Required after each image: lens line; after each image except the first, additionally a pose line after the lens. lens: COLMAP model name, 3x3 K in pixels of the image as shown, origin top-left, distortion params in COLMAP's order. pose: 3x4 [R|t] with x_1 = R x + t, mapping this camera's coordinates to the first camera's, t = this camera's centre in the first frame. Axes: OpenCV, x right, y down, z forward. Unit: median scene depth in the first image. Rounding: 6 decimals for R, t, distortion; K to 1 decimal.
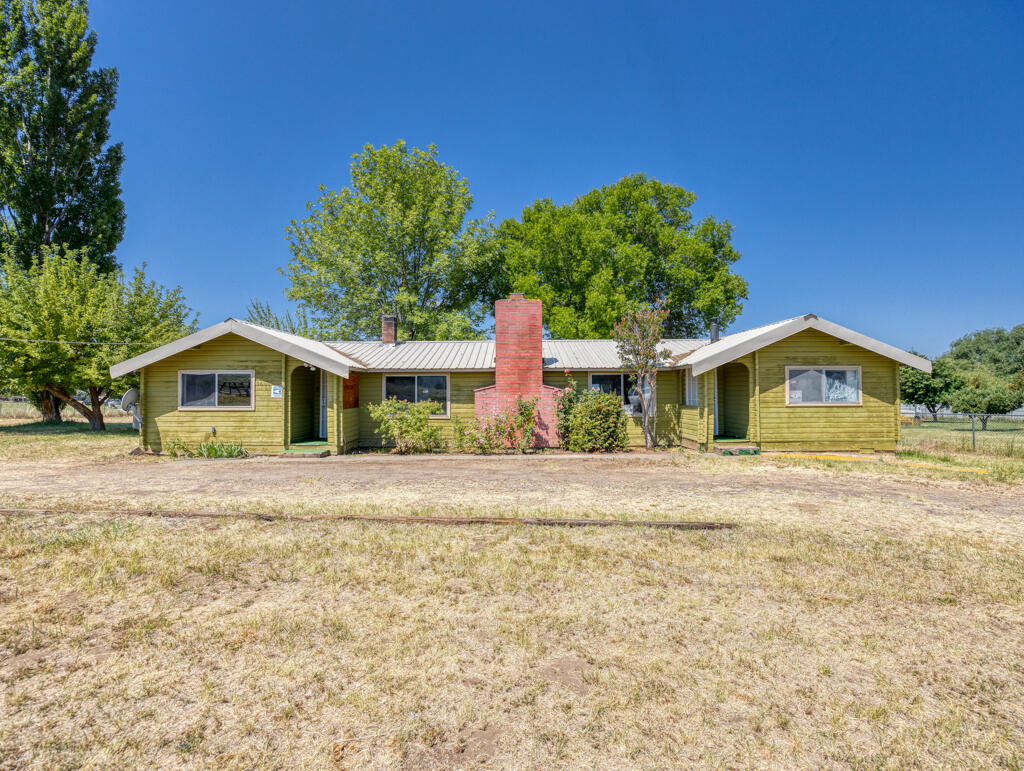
lens RADIAL K [[456.2, 0, 511.6], [0, 456.2, 375.4], [0, 0, 1]] dist [-0.001519, -0.000245]
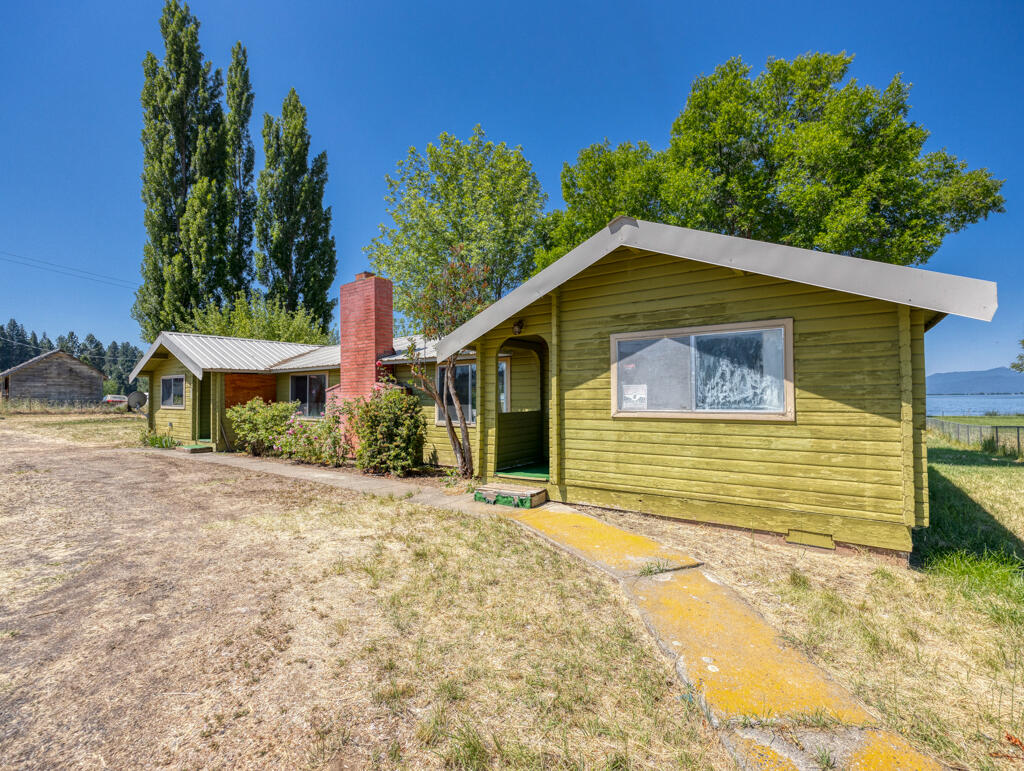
lens RADIAL K [[459.6, 0, 512.0], [0, 459.6, 385.5], [0, 0, 1]] dist [-0.001324, -0.000112]
pose [[0.808176, -0.014510, -0.588763, 0.804518], [0.019152, 0.999815, 0.001648, 0.031074], [0.588630, -0.012608, 0.808304, 0.540453]]
